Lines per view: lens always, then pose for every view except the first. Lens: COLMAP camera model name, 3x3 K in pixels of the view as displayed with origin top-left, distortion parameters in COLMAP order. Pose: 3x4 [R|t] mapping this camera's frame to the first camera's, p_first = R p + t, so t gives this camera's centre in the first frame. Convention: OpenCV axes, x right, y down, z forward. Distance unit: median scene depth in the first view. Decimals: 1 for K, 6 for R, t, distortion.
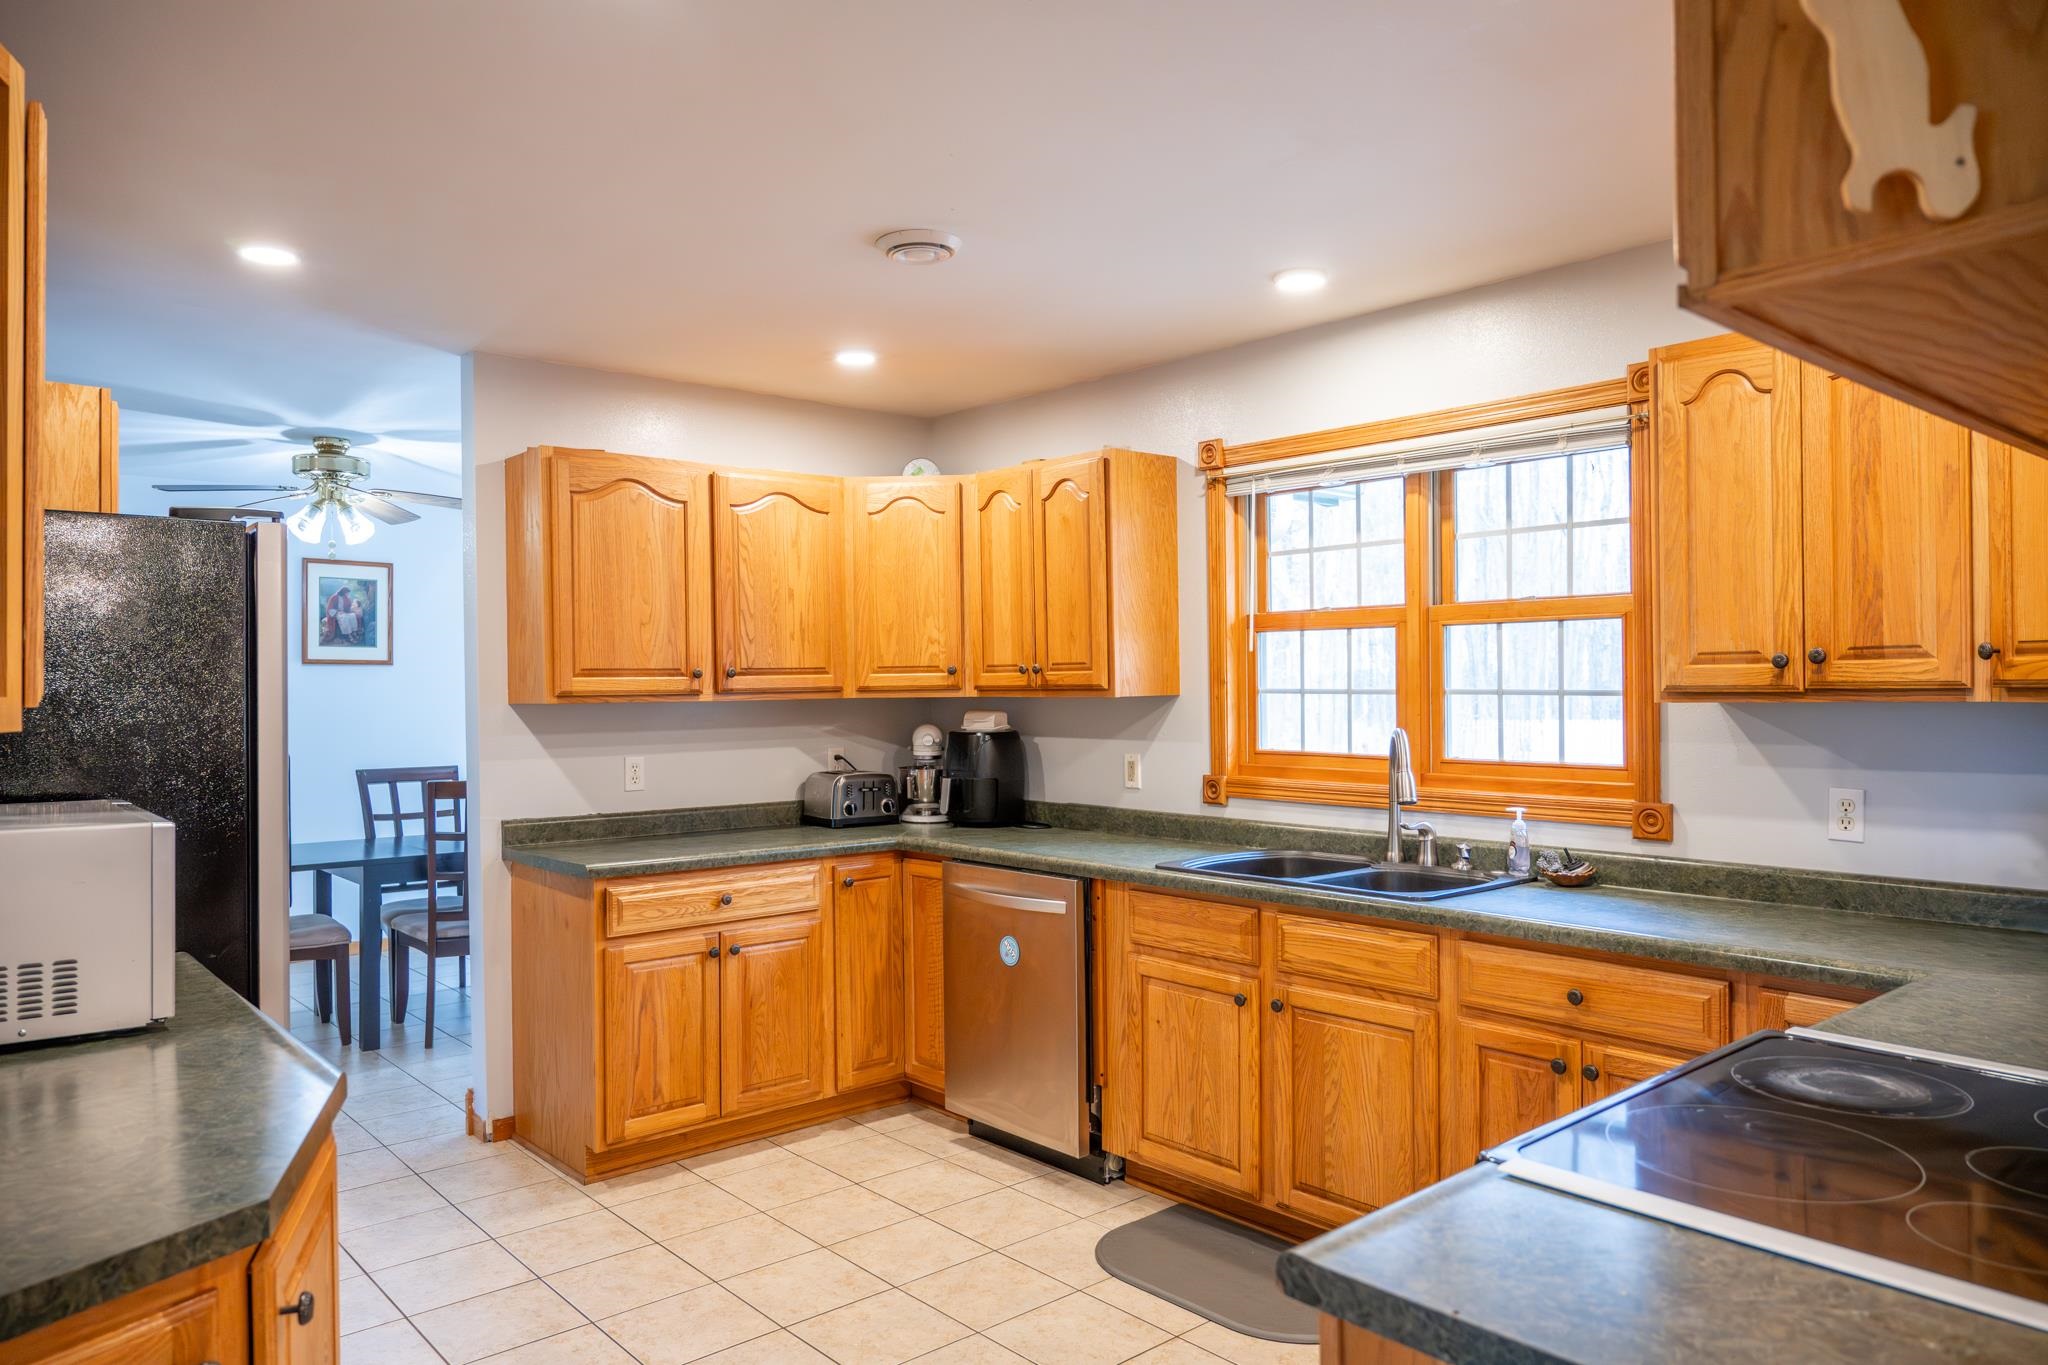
lens RADIAL K [[1367.9, 0, 1010.2], [0, 1367.9, 681.1], [0, 0, 1]] dist [-0.009750, 0.006430]
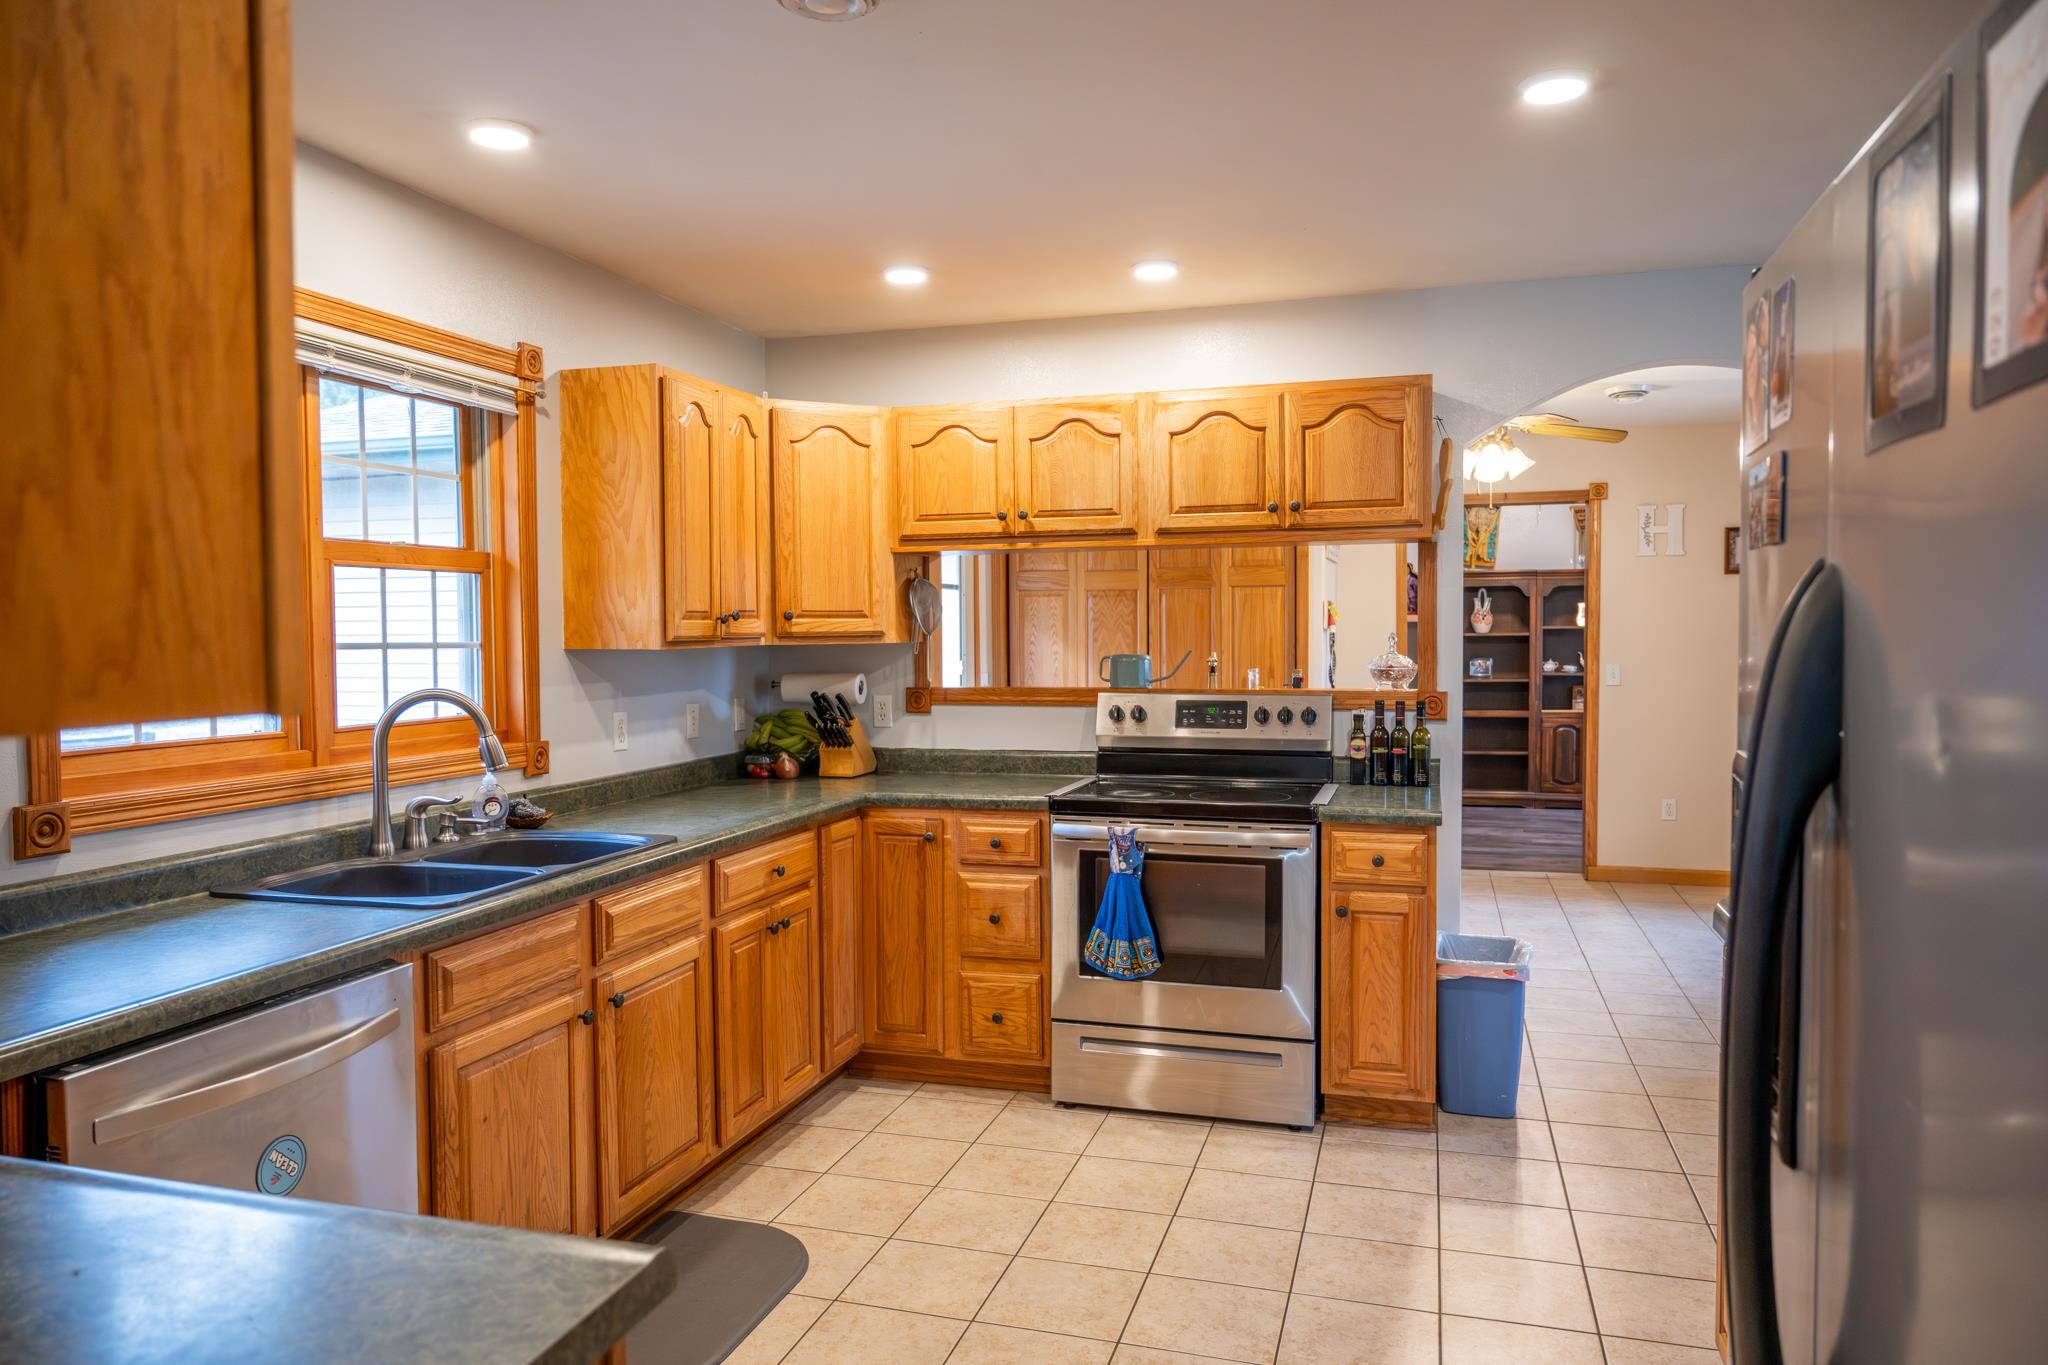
lens RADIAL K [[1367.9, 0, 1016.1], [0, 1367.9, 678.9], [0, 0, 1]] dist [-0.009750, 0.006430]
pose [[-0.538981, -0.018963, 0.842104, -0.579677], [0.008966, 0.999561, 0.028247, 0.007718], [-0.842270, 0.022775, -0.538575, 1.073174]]
